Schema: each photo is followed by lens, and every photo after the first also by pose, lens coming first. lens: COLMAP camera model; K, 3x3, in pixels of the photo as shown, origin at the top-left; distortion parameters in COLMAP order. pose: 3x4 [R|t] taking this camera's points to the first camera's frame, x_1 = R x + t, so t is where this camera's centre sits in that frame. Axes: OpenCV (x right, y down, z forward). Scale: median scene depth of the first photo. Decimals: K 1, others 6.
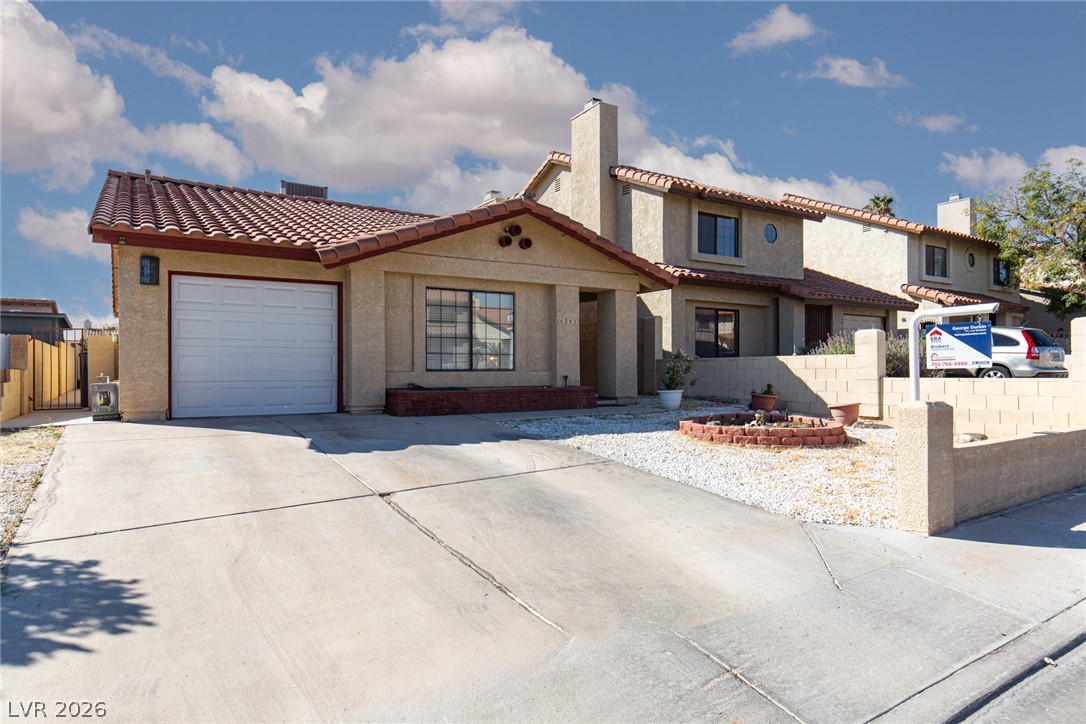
lens RADIAL K [[669.9, 0, 525.1], [0, 669.9, 369.6], [0, 0, 1]] dist [0.012462, -0.003316]
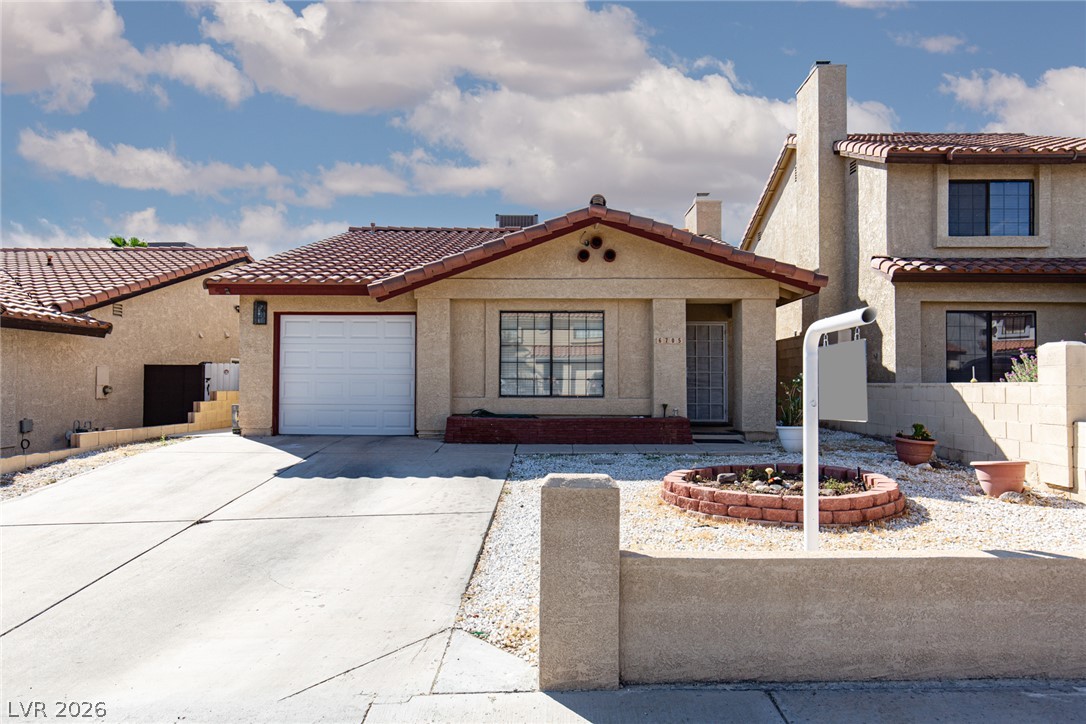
lens RADIAL K [[669.9, 0, 522.2], [0, 669.9, 370.9], [0, 0, 1]] dist [0.012462, -0.003316]
pose [[0.832872, -0.004873, -0.553445, 0.400551], [-0.005338, 0.999844, -0.016837, -0.018750], [0.553441, 0.016977, 0.832716, 0.194361]]
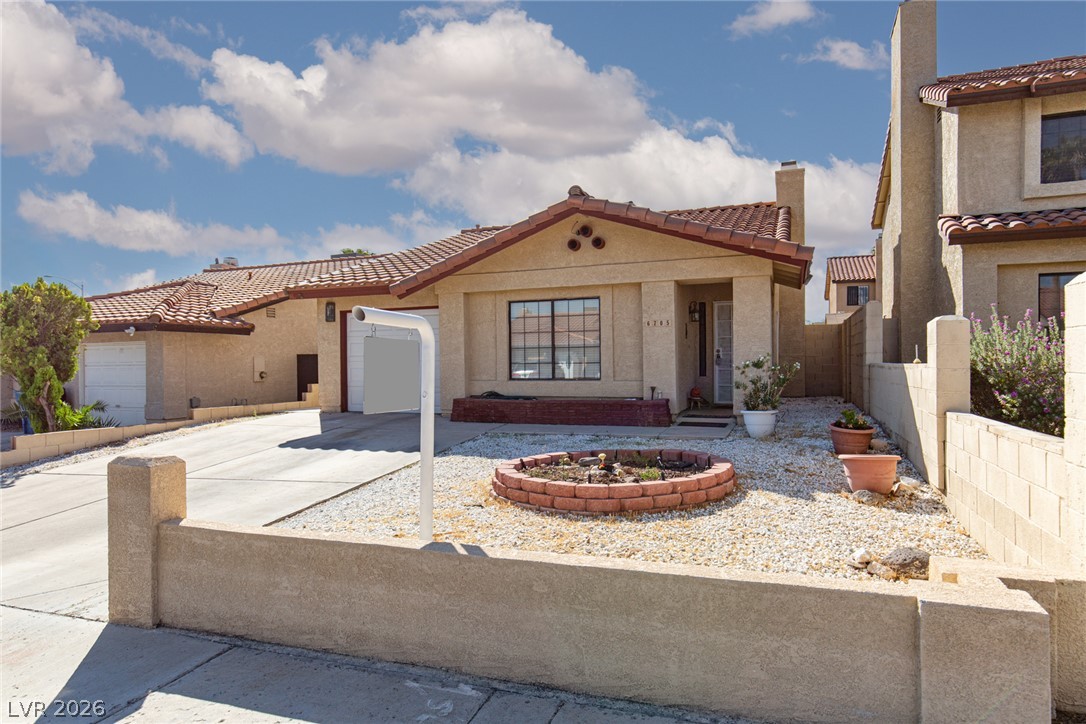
lens RADIAL K [[625.3, 0, 526.6], [0, 625.3, 369.9], [0, 0, 1]] dist [0.005326, -0.000236]
pose [[0.591014, 0.005217, -0.806645, 0.642183], [0.009707, 0.999861, 0.013579, -0.026133], [0.806603, -0.015856, 0.590881, 0.411459]]
